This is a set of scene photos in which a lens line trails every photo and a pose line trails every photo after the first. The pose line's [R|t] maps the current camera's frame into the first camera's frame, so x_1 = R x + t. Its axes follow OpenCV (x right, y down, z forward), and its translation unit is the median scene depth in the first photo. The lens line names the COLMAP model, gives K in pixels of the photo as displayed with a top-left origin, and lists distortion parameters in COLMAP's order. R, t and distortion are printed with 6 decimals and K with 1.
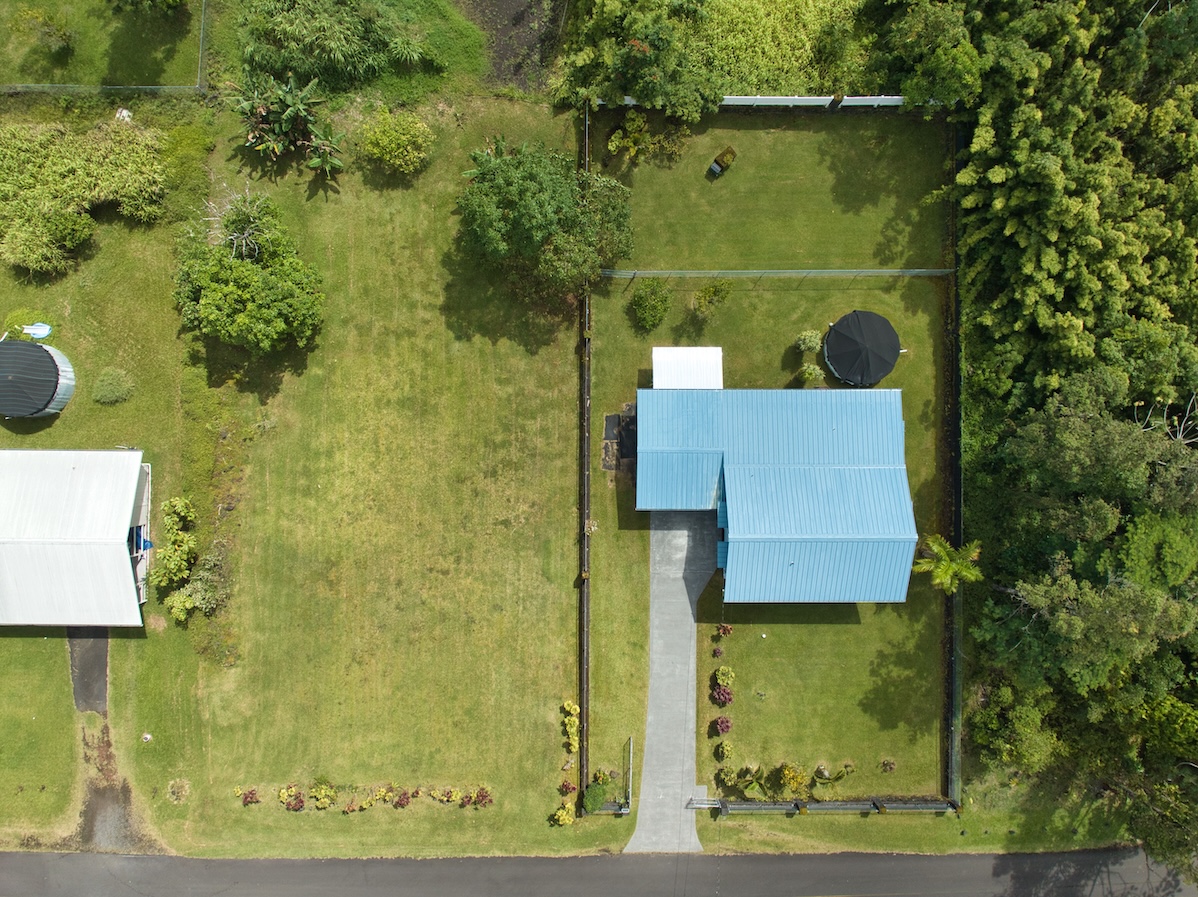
lens RADIAL K [[838.5, 0, 594.1], [0, 838.5, 447.1], [0, 0, 1]] dist [0.009281, -0.017050]
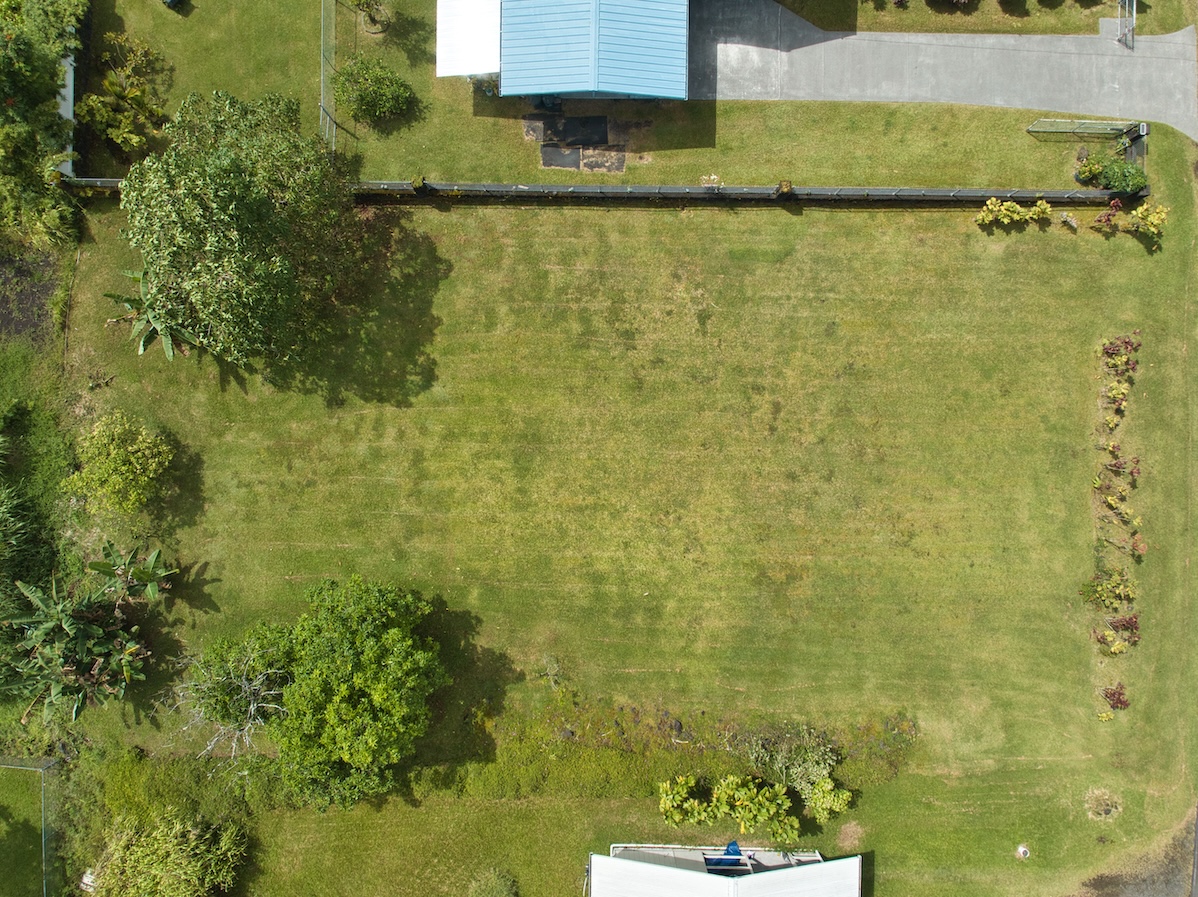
lens RADIAL K [[838.5, 0, 601.1], [0, 838.5, 443.5], [0, 0, 1]] dist [0.009281, -0.017050]
pose [[0.007393, -0.999871, -0.014272, -0.198577], [0.999968, 0.007348, 0.003201, 0.008014], [-0.003096, -0.014296, 0.999893, 0.334800]]
